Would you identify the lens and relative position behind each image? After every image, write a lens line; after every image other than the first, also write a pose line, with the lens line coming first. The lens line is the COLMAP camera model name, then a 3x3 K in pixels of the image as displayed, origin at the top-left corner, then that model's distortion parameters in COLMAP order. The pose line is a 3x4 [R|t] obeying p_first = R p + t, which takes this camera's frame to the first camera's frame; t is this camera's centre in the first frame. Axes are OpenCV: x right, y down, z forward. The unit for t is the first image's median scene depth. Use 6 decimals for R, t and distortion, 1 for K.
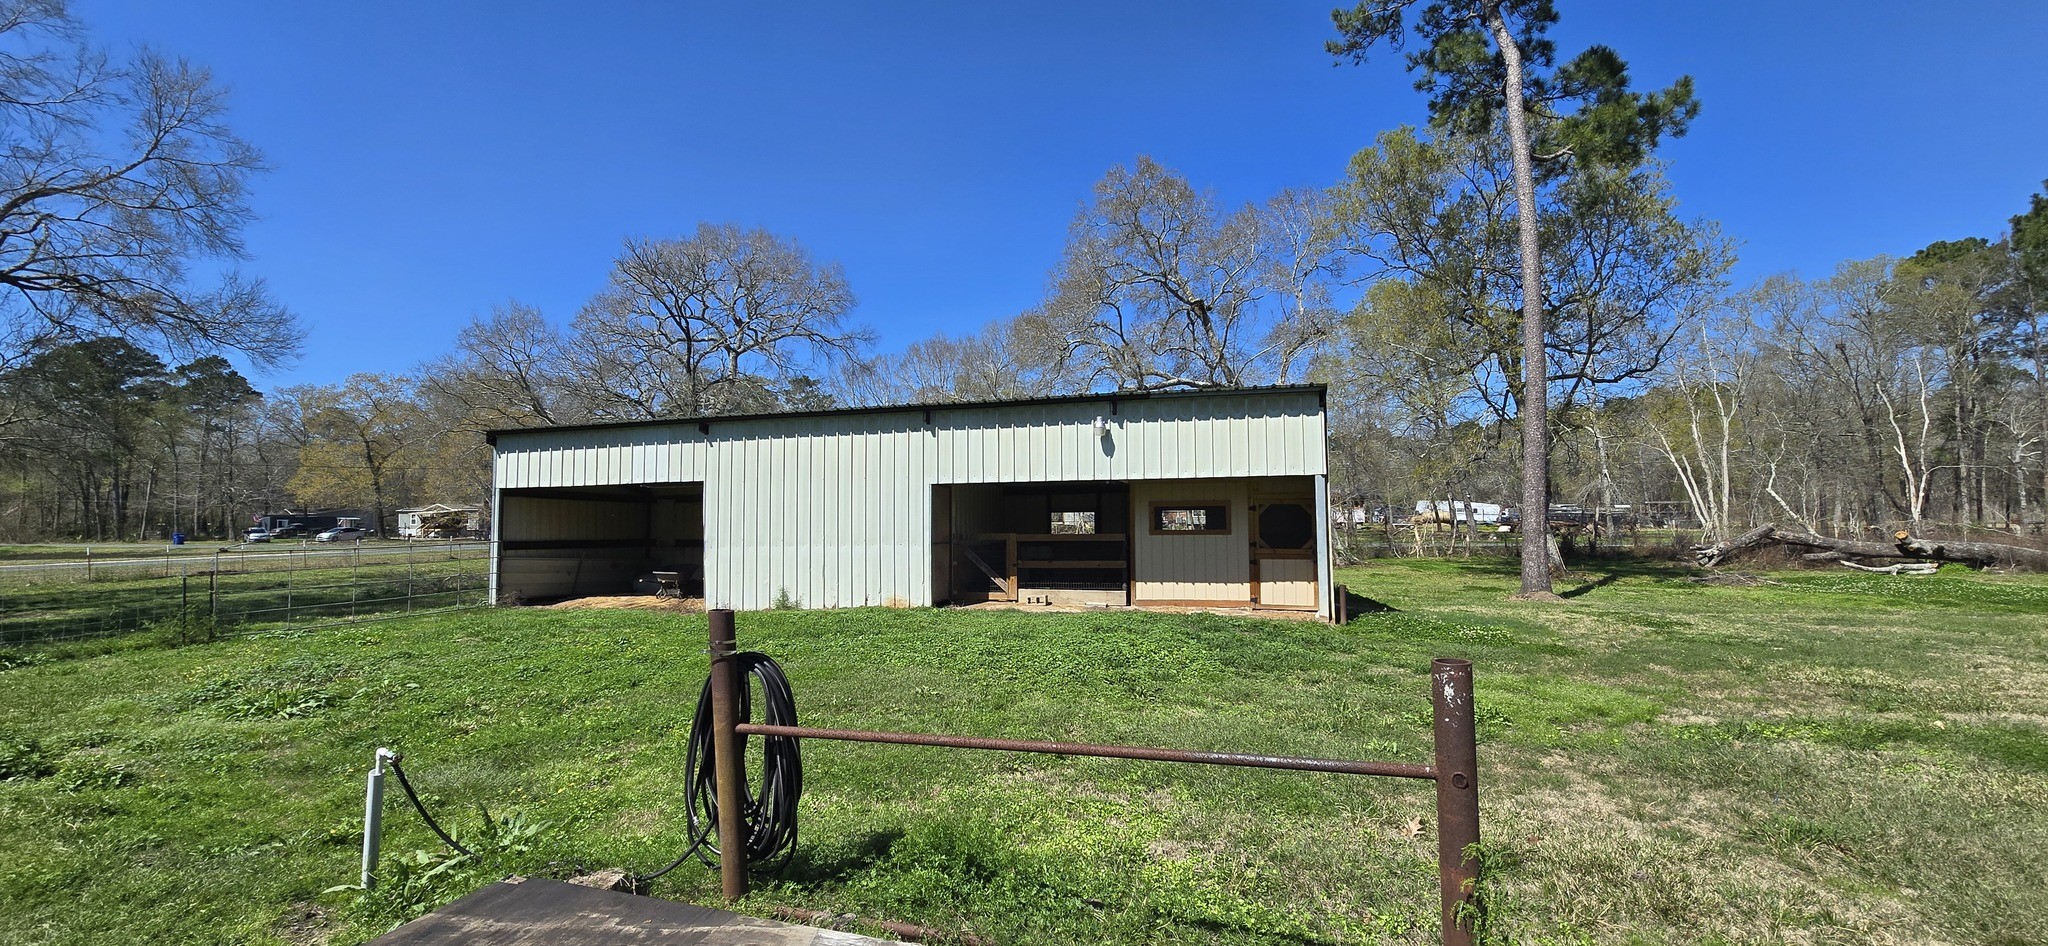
lens RADIAL K [[837.3, 0, 1021.2], [0, 837.3, 491.1], [0, 0, 1]] dist [-0.001364, -0.000196]
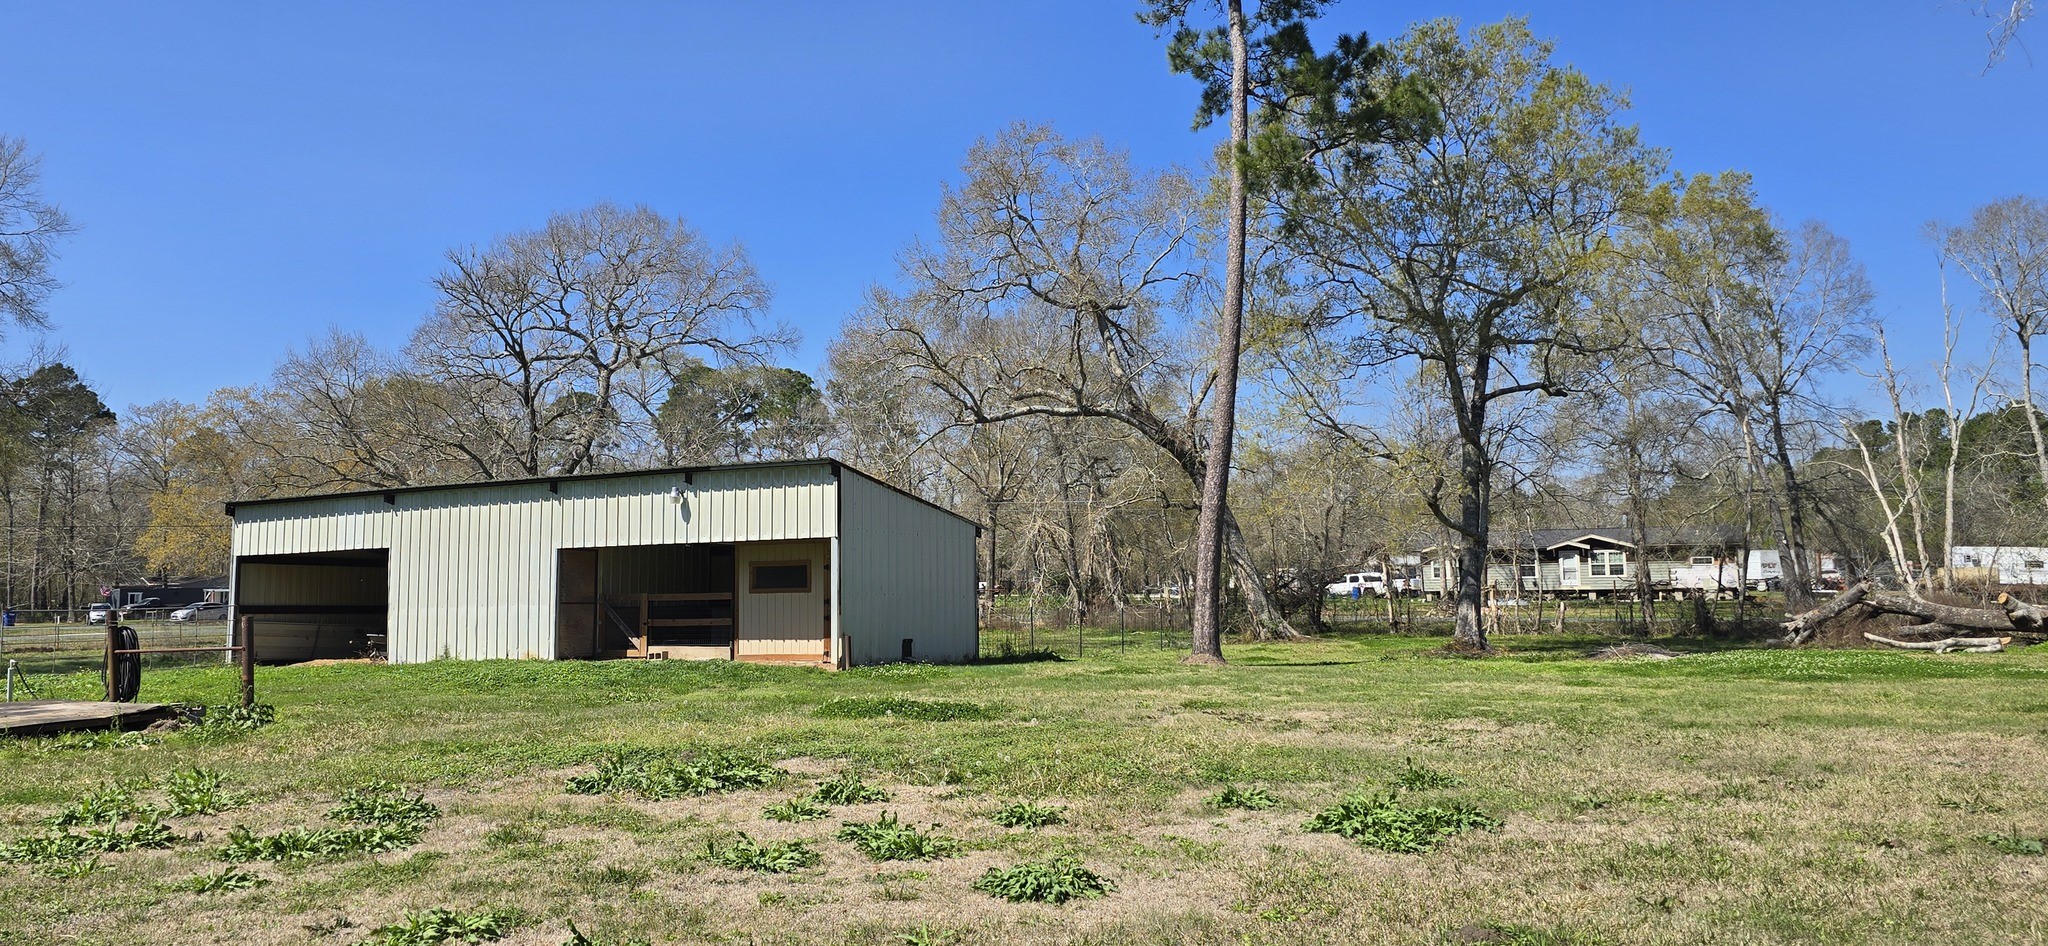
lens RADIAL K [[1471.5, 0, 946.6], [0, 1471.5, 468.3], [0, 0, 1]] dist [0.095810, -0.119635]
pose [[0.972099, -0.025102, -0.233225, 0.774509], [0.014526, 0.998791, -0.046953, -0.013648], [0.234122, 0.042255, 0.971288, -0.710281]]
